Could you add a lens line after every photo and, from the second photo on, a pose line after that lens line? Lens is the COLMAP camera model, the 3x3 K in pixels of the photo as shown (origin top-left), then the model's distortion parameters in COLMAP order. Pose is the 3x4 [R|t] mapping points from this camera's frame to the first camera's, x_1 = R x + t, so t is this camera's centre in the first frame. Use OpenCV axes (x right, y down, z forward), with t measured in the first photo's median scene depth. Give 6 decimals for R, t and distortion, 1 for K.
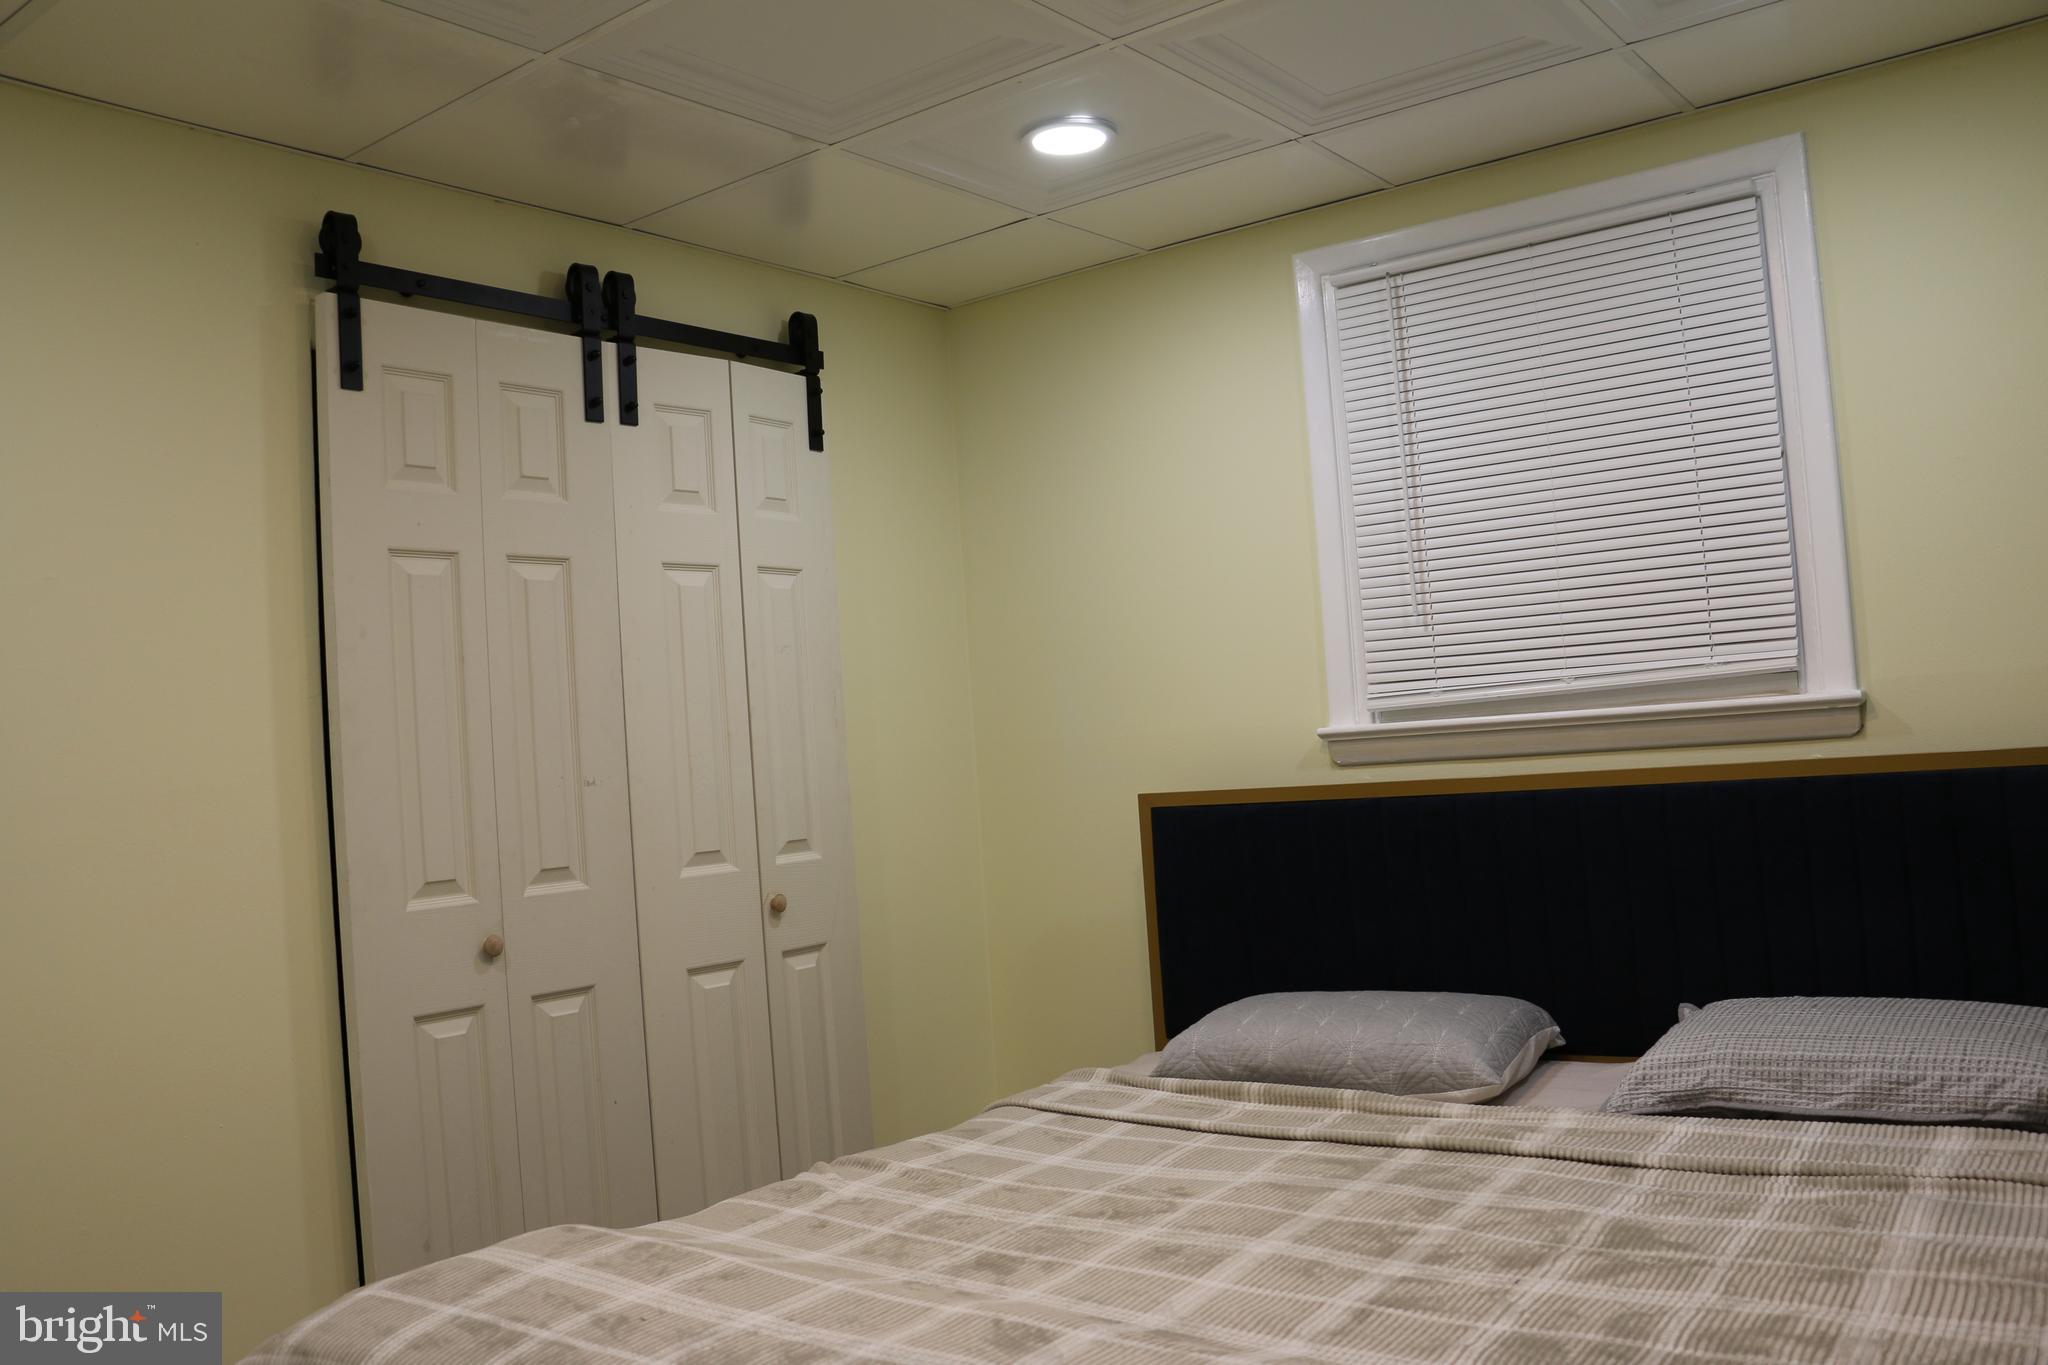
lens RADIAL K [[1673.2, 0, 1024.0], [0, 1673.2, 682.5], [0, 0, 1]] dist [-0.177858, 0.134843]
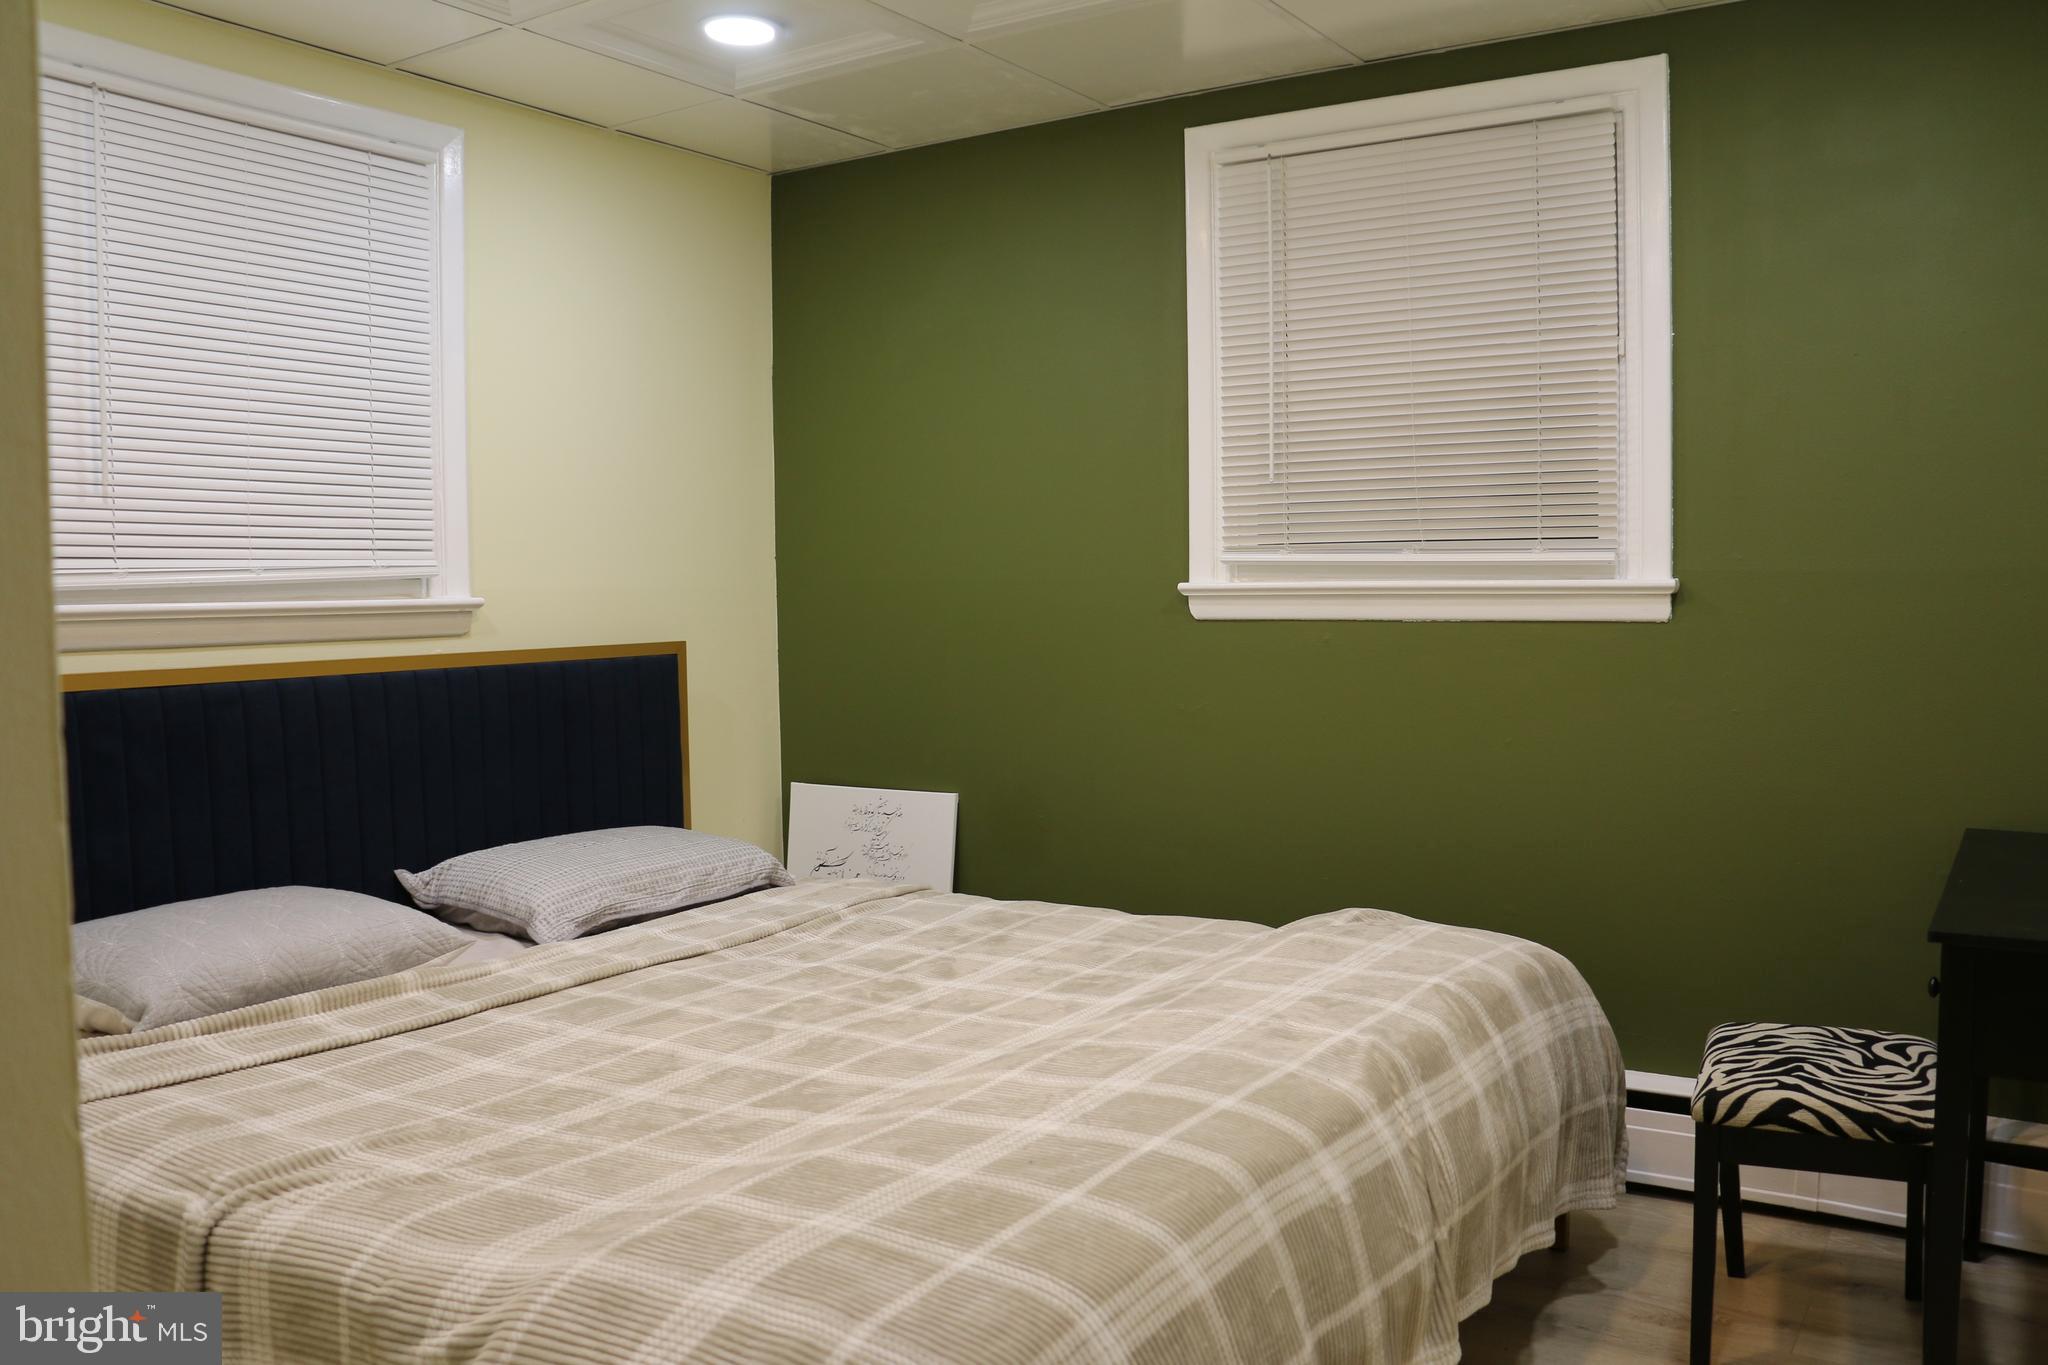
lens RADIAL K [[1673.2, 0, 1024.0], [0, 1673.2, 682.5], [0, 0, 1]] dist [-0.177858, 0.134843]
pose [[-0.085977, 0.013203, 0.996210, -0.759323], [-0.020101, 0.999686, -0.014984, 0.079076], [-0.996094, -0.021313, -0.085685, 0.688062]]
